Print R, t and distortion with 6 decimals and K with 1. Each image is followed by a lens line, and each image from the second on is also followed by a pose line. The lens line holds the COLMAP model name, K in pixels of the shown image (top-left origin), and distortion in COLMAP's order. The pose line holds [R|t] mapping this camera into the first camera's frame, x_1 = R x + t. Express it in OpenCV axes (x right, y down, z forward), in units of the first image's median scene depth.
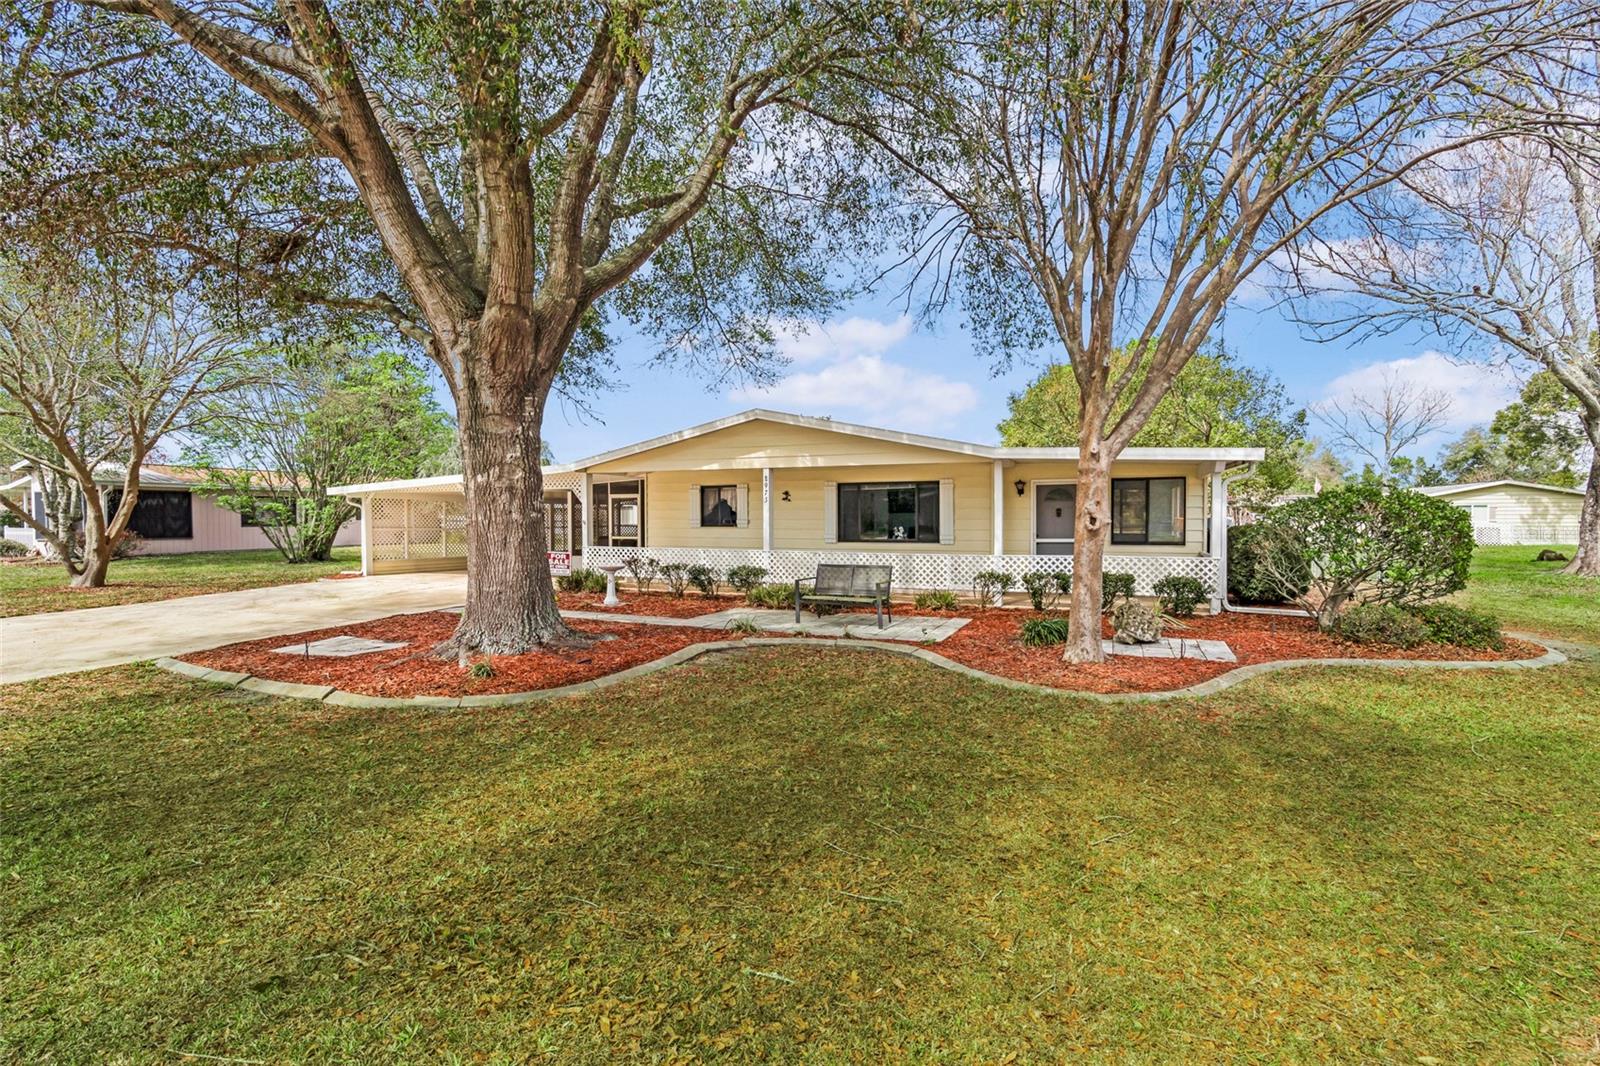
lens RADIAL K [[736.6, 0, 790.0], [0, 736.6, 523.7], [0, 0, 1]] dist [-0.007774, 0.001494]
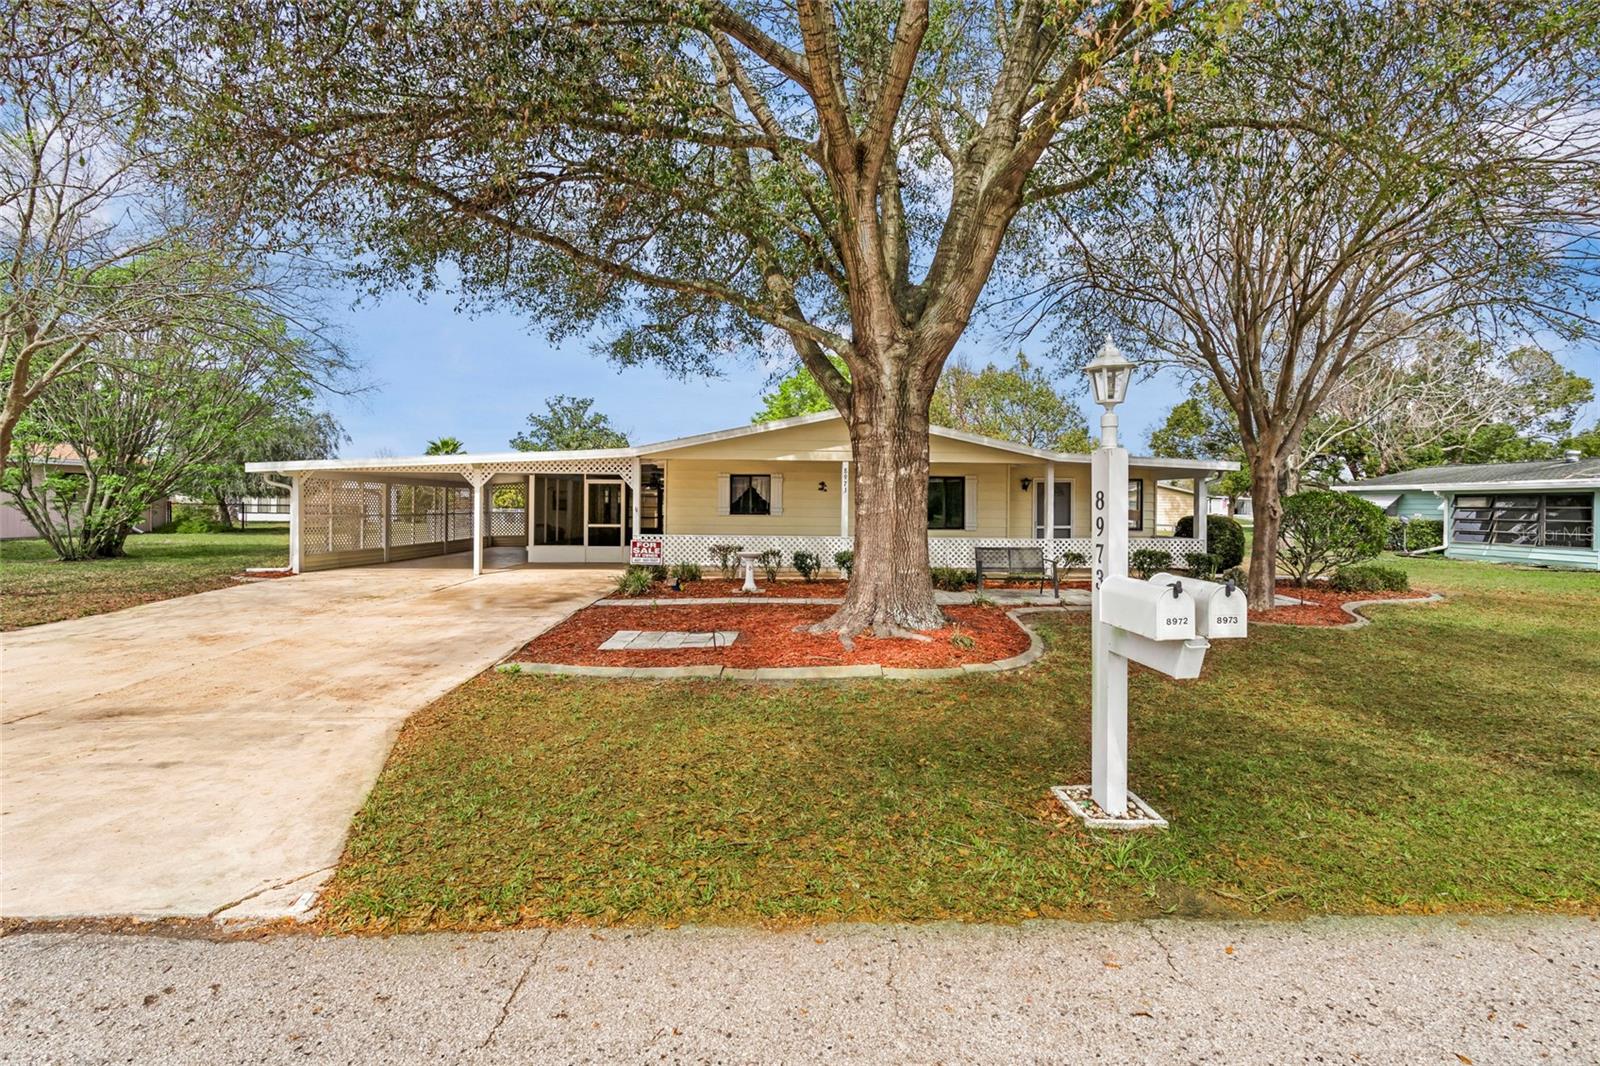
lens RADIAL K [[736.6, 0, 790.0], [0, 736.6, 523.7], [0, 0, 1]] dist [-0.007774, 0.001494]
pose [[0.910488, -0.000462, 0.413534, -0.537385], [-0.007653, 0.999809, 0.017965, -0.002033], [-0.413464, -0.019522, 0.910311, 0.033886]]
